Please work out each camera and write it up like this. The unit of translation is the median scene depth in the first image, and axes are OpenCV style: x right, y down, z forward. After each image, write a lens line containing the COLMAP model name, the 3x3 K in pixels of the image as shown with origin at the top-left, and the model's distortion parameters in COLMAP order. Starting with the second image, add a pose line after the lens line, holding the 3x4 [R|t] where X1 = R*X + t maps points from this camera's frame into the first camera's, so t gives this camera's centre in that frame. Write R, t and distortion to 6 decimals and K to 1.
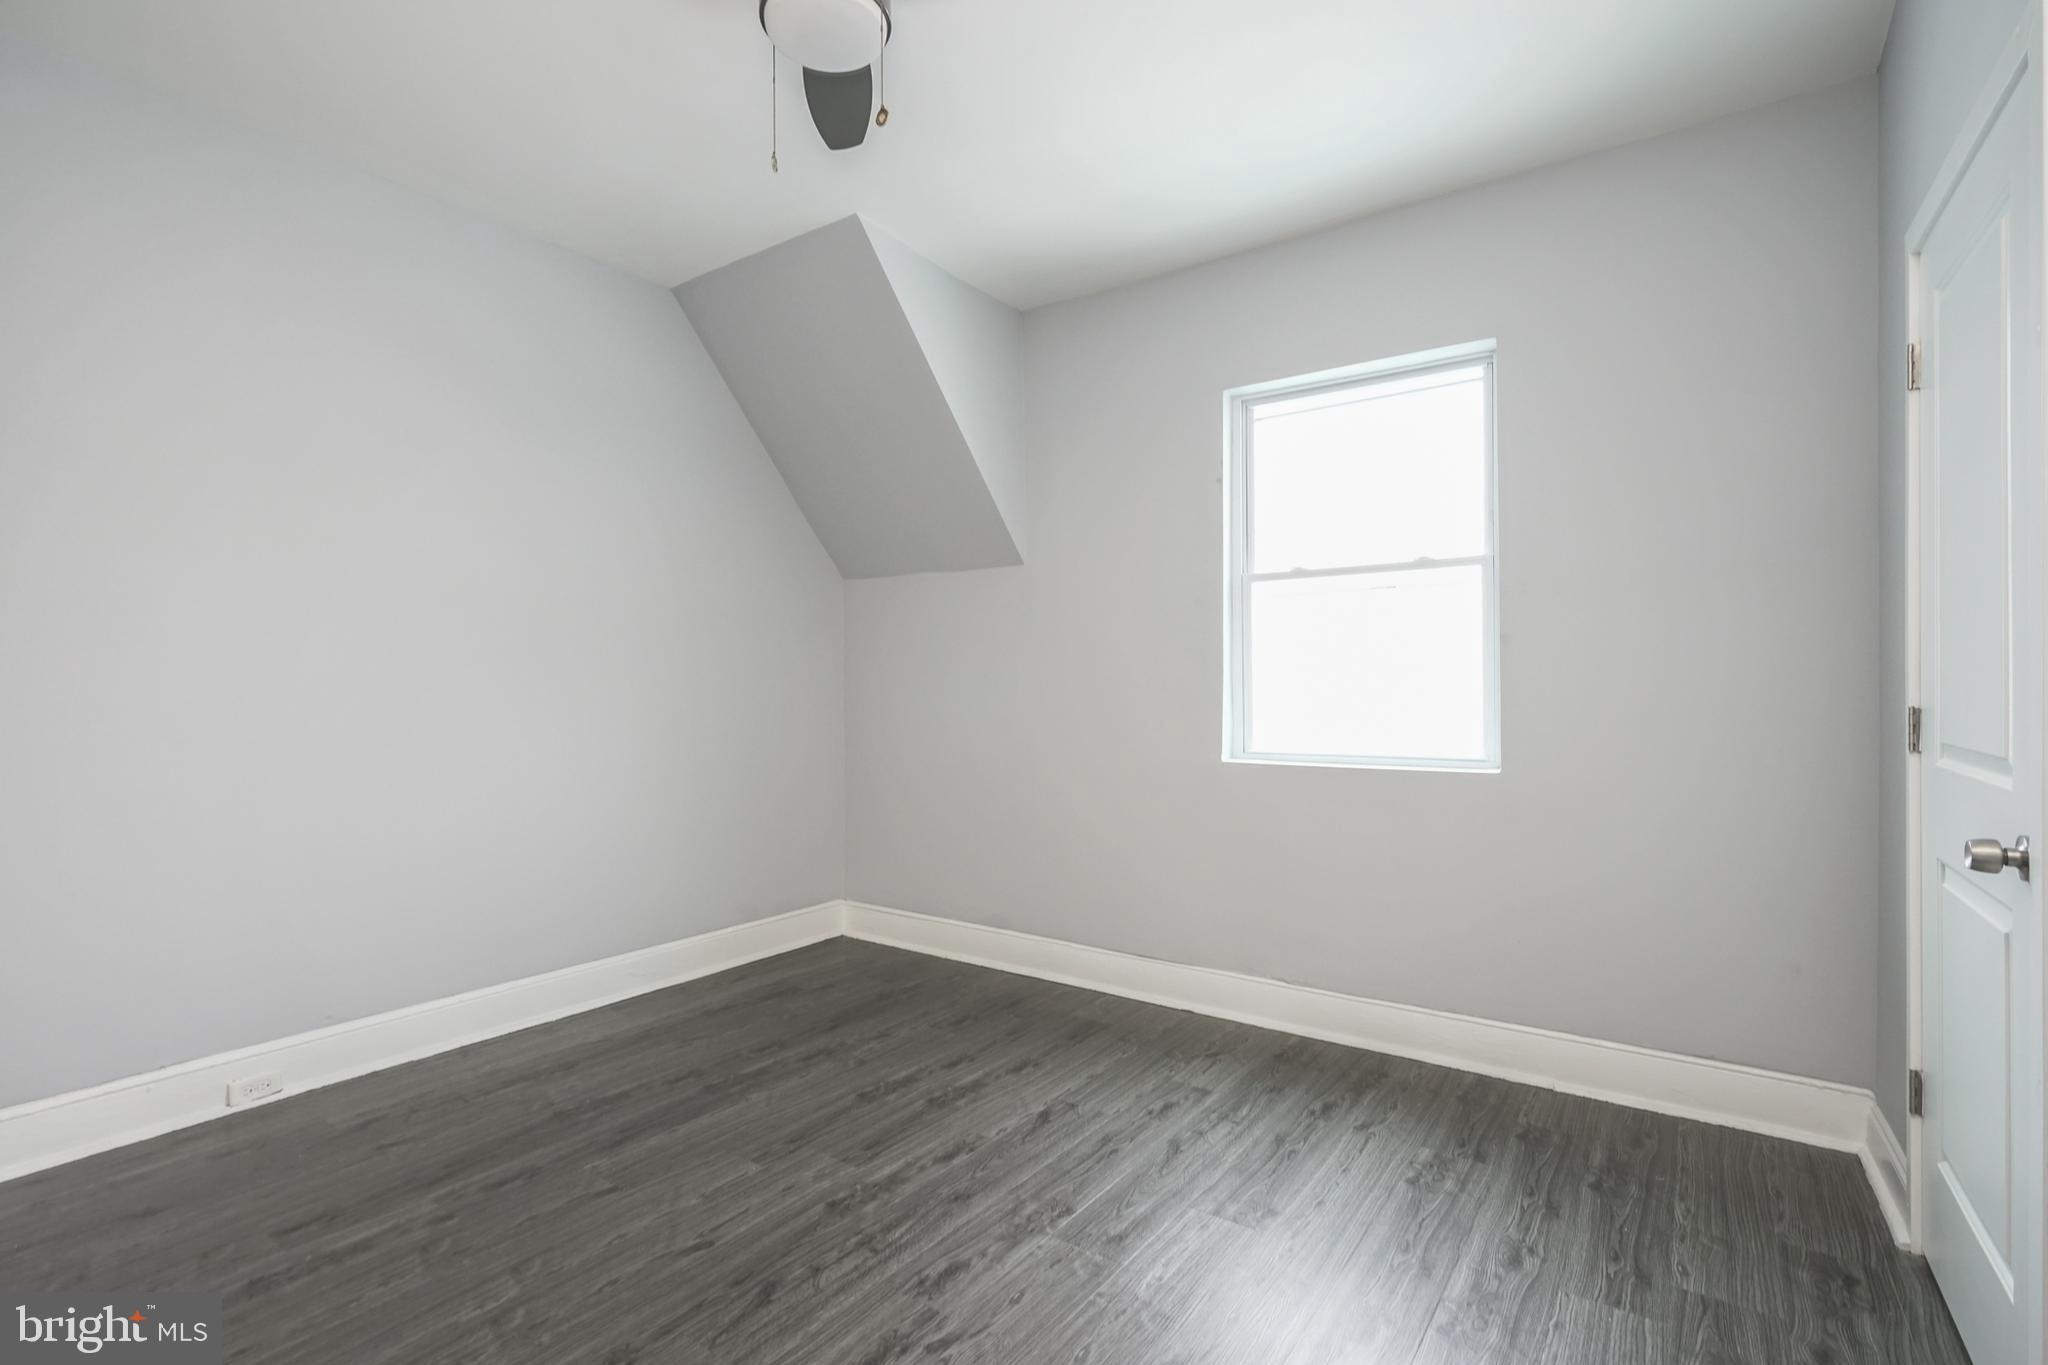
lens RADIAL K [[946.6, 0, 1064.6], [0, 946.6, 677.6], [0, 0, 1]] dist [-0.006050, 0.002561]
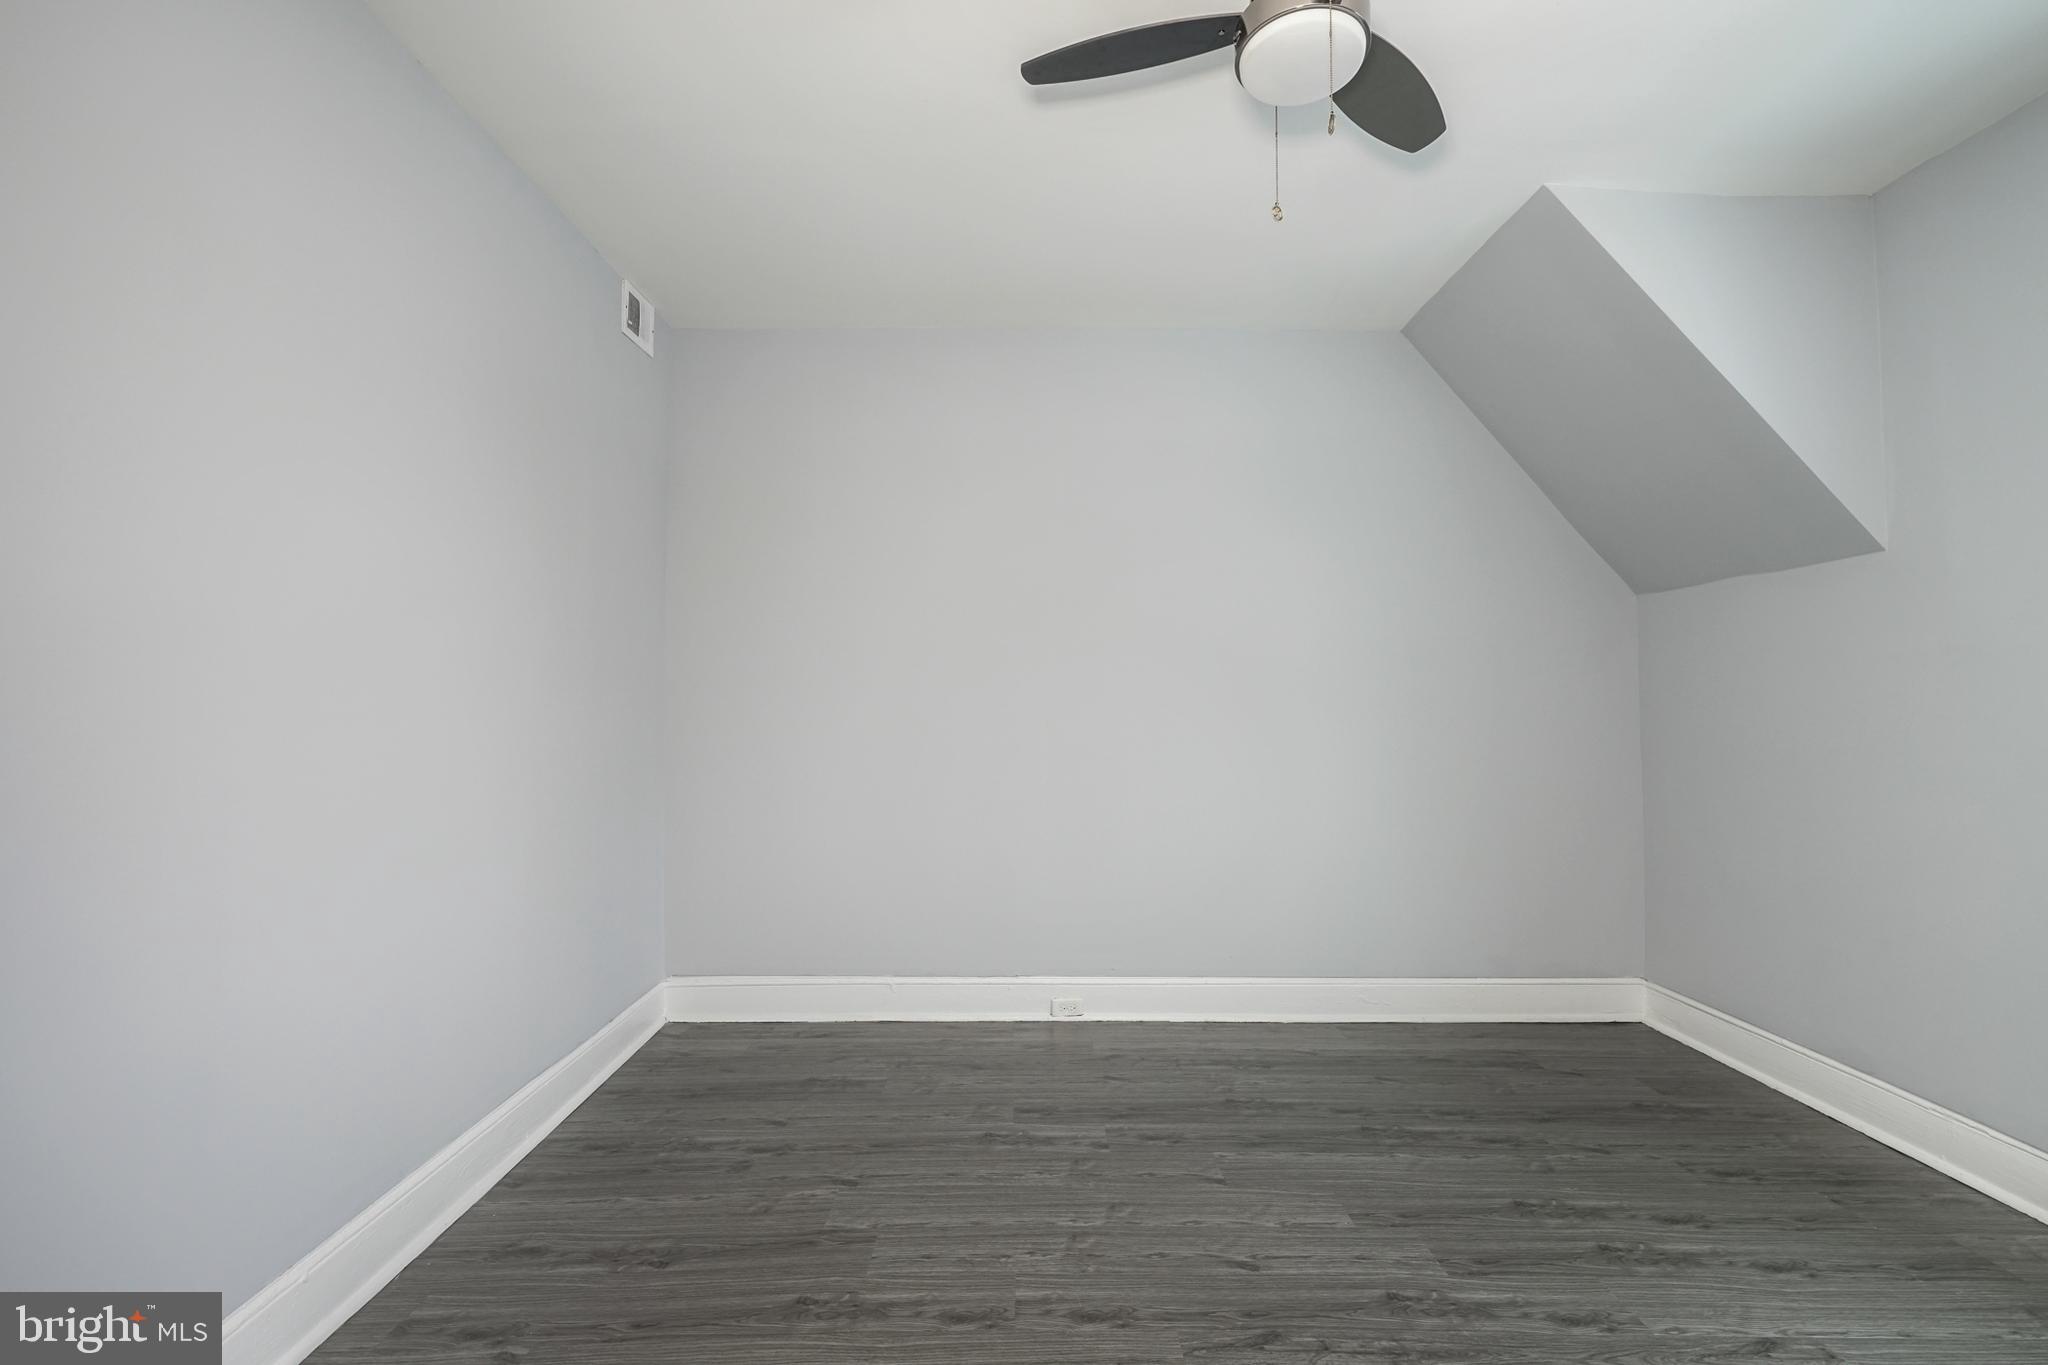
lens RADIAL K [[946.6, 0, 1060.4], [0, 946.6, 674.6], [0, 0, 1]] dist [-0.006050, 0.002561]
pose [[0.568019, -0.029526, -0.822485, 0.276311], [0.002385, 0.999411, -0.034230, -0.009137], [0.823012, 0.017481, 0.567755, 0.171016]]
